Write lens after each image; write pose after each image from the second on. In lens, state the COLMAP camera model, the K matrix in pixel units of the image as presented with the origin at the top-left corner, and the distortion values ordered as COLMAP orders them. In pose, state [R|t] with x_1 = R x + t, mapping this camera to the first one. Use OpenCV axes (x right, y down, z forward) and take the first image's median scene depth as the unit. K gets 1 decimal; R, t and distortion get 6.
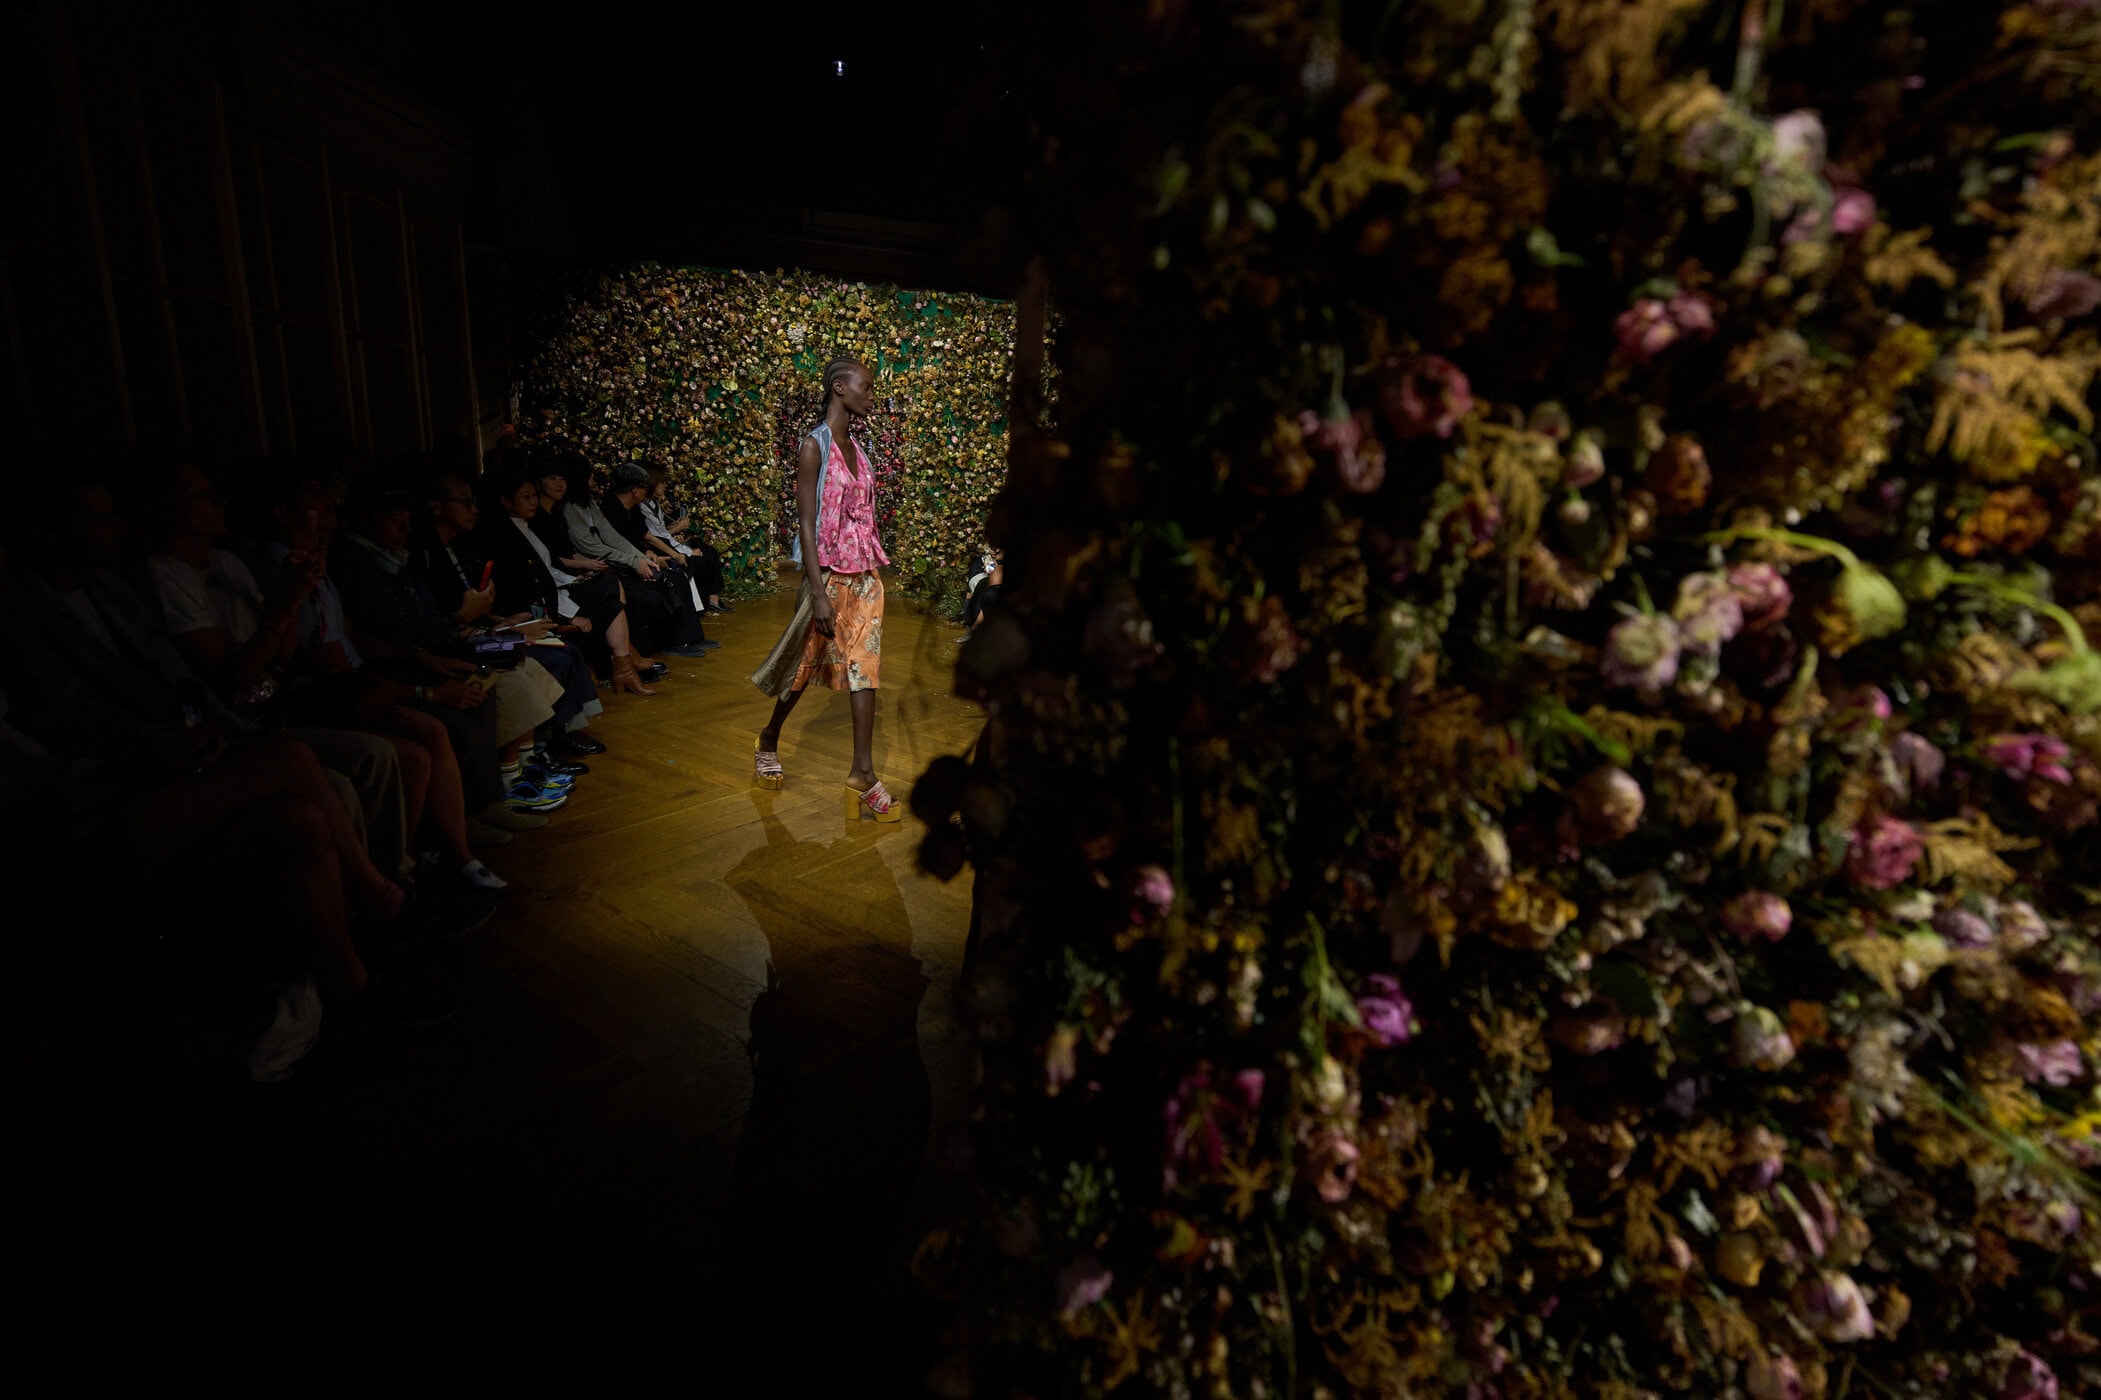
lens RADIAL K [[929.8, 0, 1050.5], [0, 929.8, 700.0], [0, 0, 1]] dist [-0.004645, -0.000076]
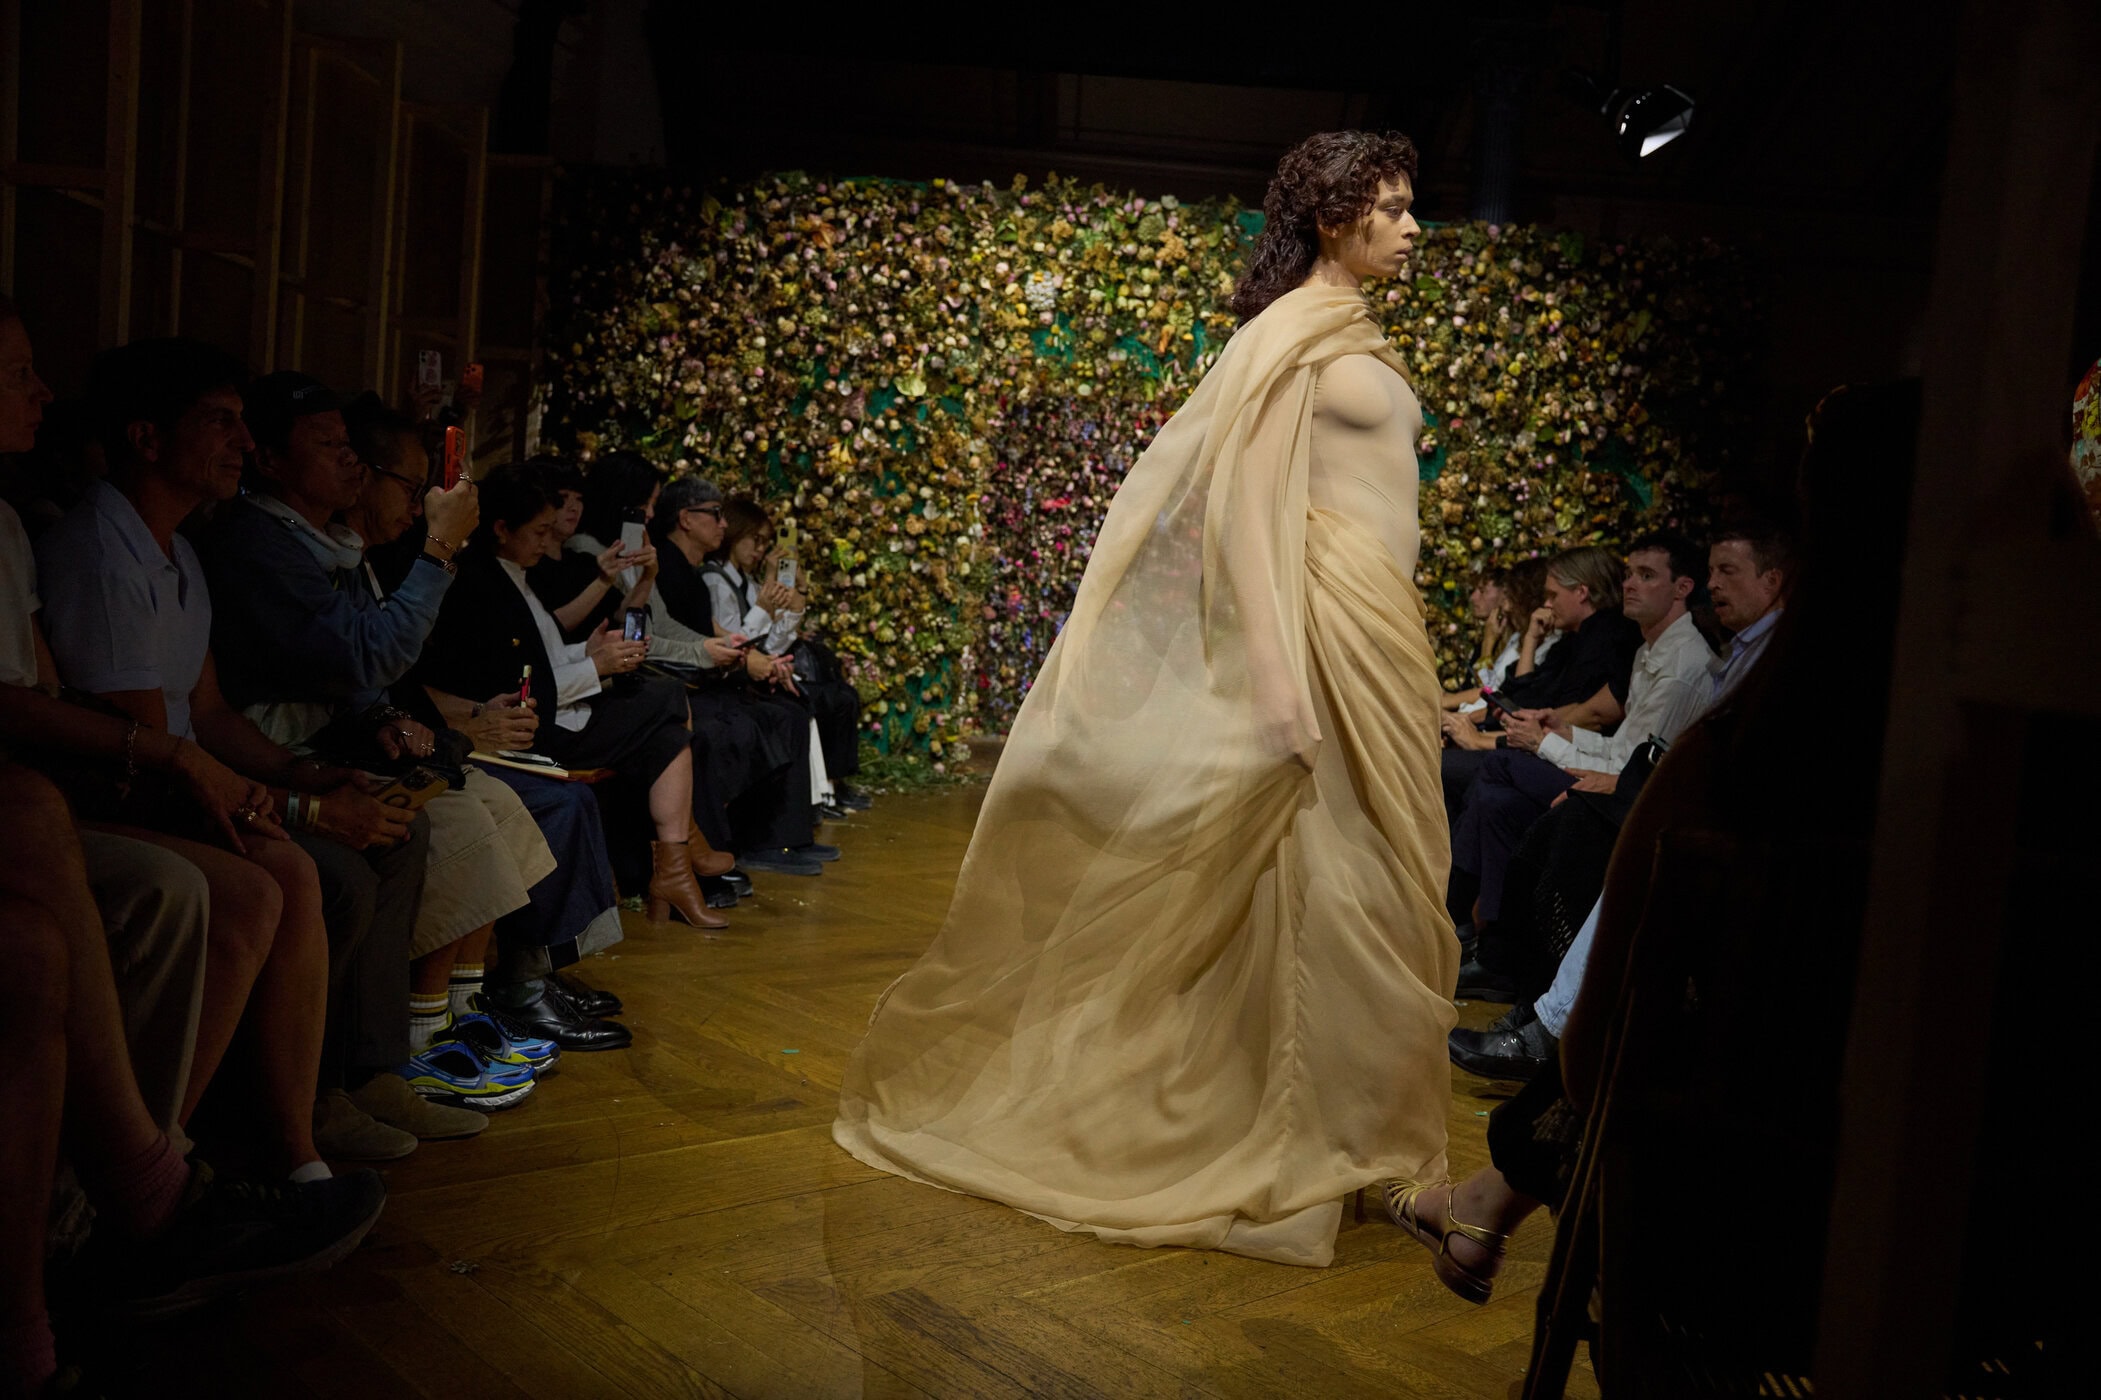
lens RADIAL K [[1852.6, 0, 1050.5], [0, 1852.6, 700.0], [0, 0, 1]] dist [-0.071259, 0.104787]
pose [[0.973610, 0.021179, -0.227233, -0.028849], [-0.067394, 0.977961, -0.197610, 0.034189], [0.218040, 0.207709, 0.953580, 0.061510]]
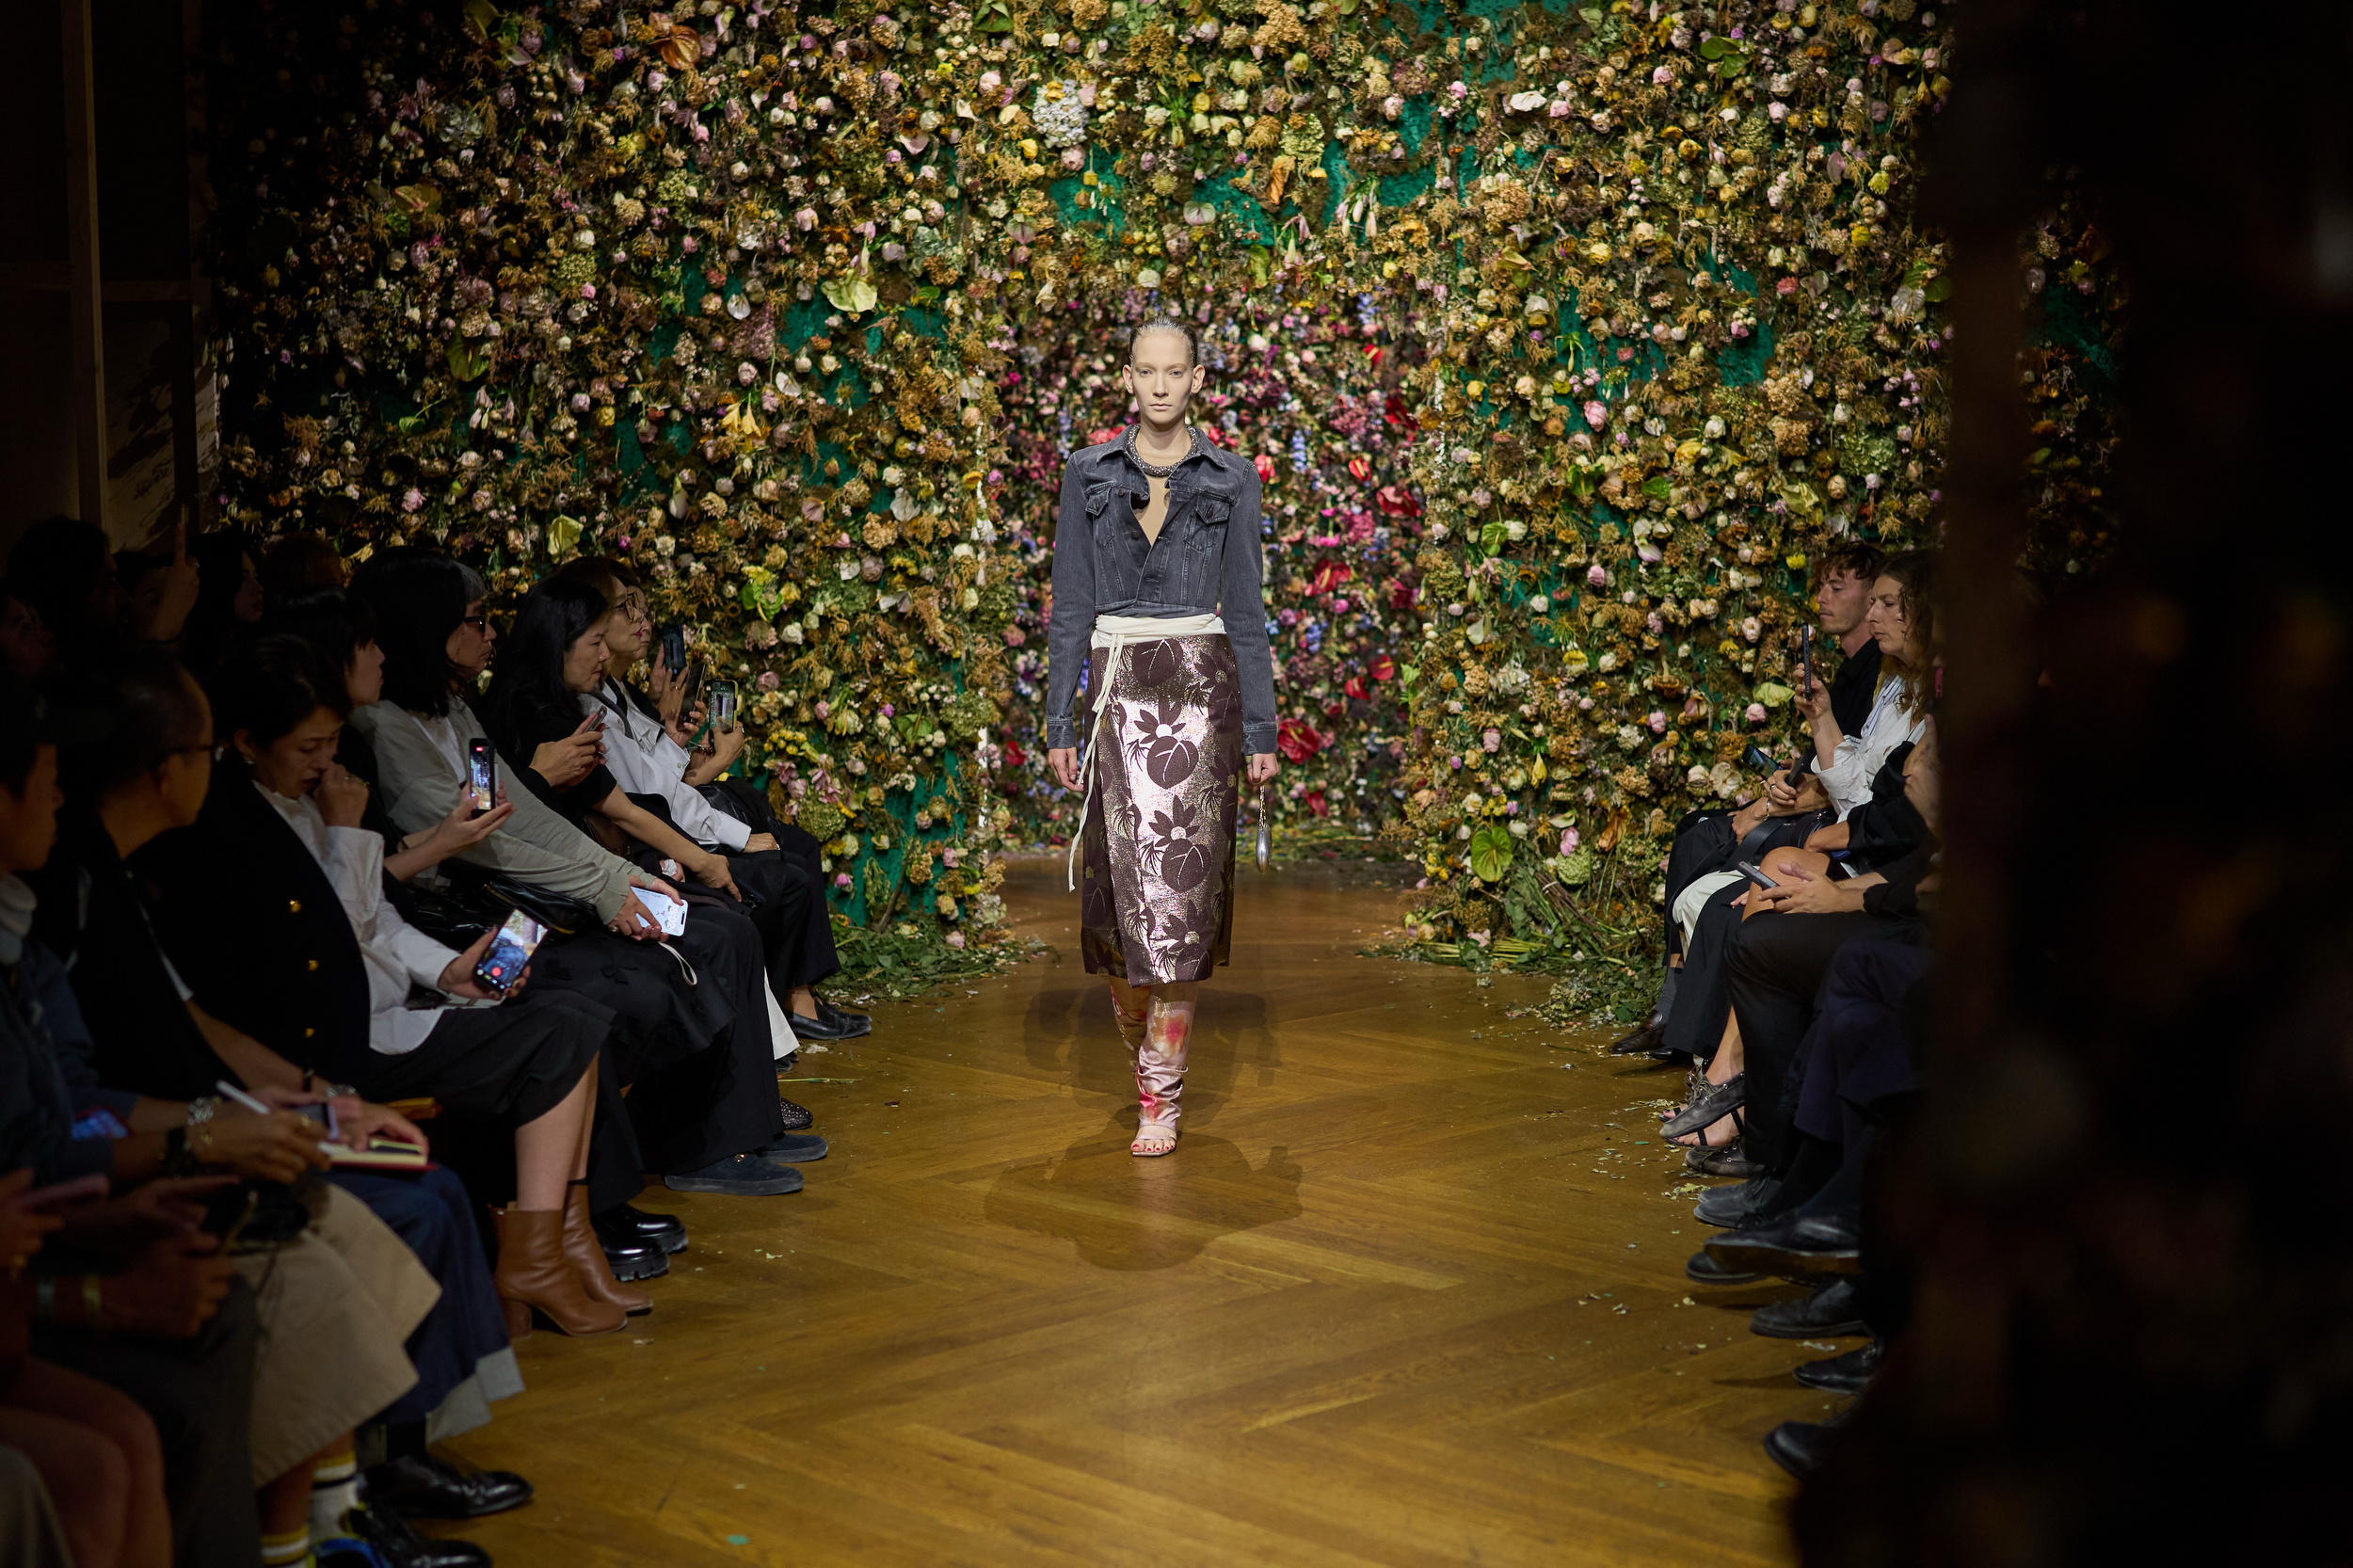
lens RADIAL K [[3468.9, 0, 1176.5], [0, 3468.9, 784.0], [0, 0, 1]] dist [-0.039134, 0.109258]
pose [[0.975502, -0.050984, -0.214000, -0.006098], [0.016475, 0.986973, -0.160042, 0.003179], [0.219372, 0.152596, 0.963634, -0.048674]]
